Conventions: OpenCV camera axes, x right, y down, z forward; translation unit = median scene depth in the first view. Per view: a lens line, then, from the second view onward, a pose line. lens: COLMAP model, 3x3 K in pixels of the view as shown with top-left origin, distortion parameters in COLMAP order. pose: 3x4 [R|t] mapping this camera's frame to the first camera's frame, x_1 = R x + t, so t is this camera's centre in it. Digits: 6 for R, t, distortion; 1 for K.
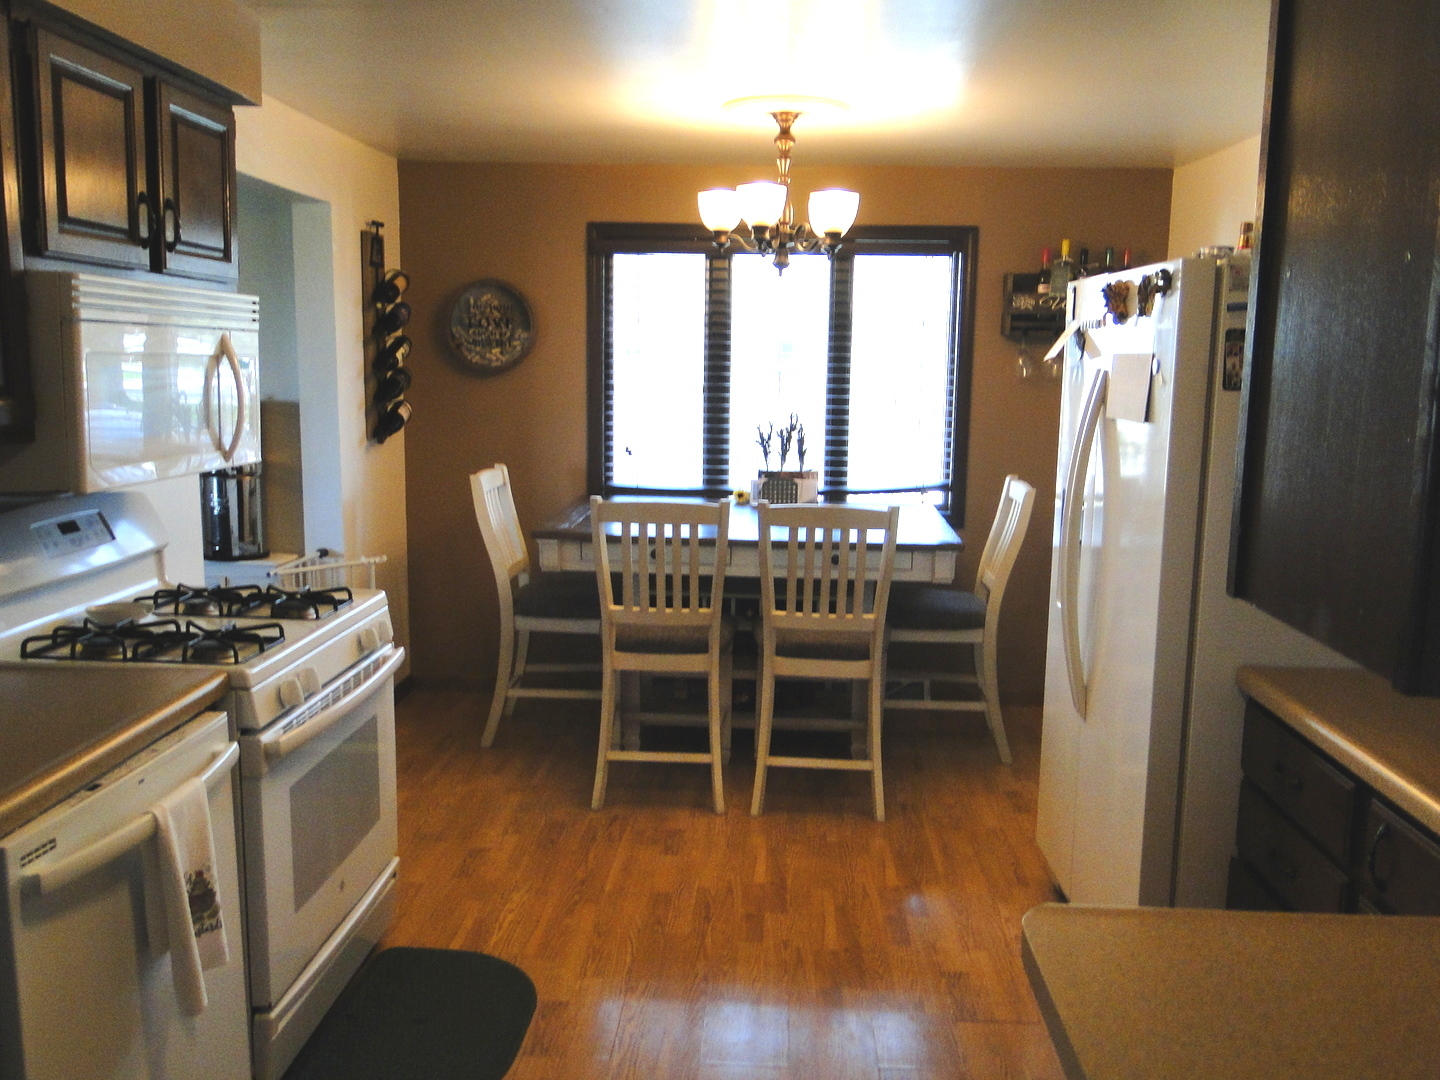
lens RADIAL K [[1200.4, 0, 722.6], [0, 1200.4, 533.1], [0, 0, 1]] dist [0.007120, -0.018864]
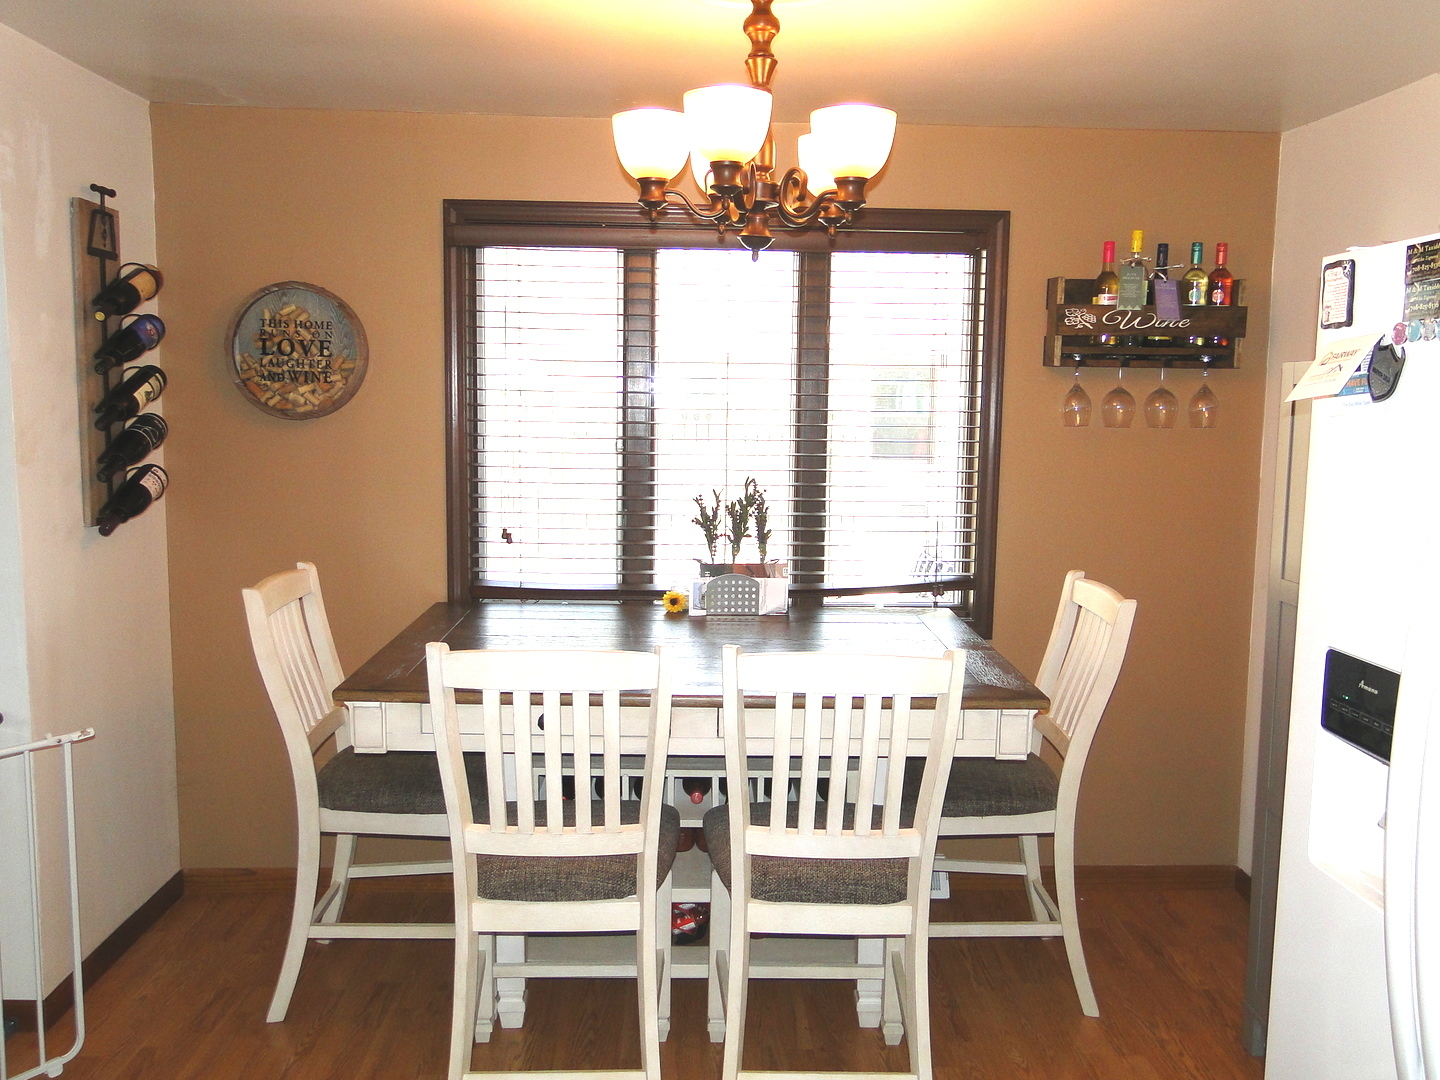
lens RADIAL K [[1200.4, 0, 713.1], [0, 1200.4, 543.0], [0, 0, 1]] dist [0.007120, -0.018864]
pose [[0.997142, -0.010009, 0.074880, -0.013569], [0.011987, 0.999590, -0.026009, -0.046753], [-0.074589, 0.026833, 0.996853, 0.324773]]
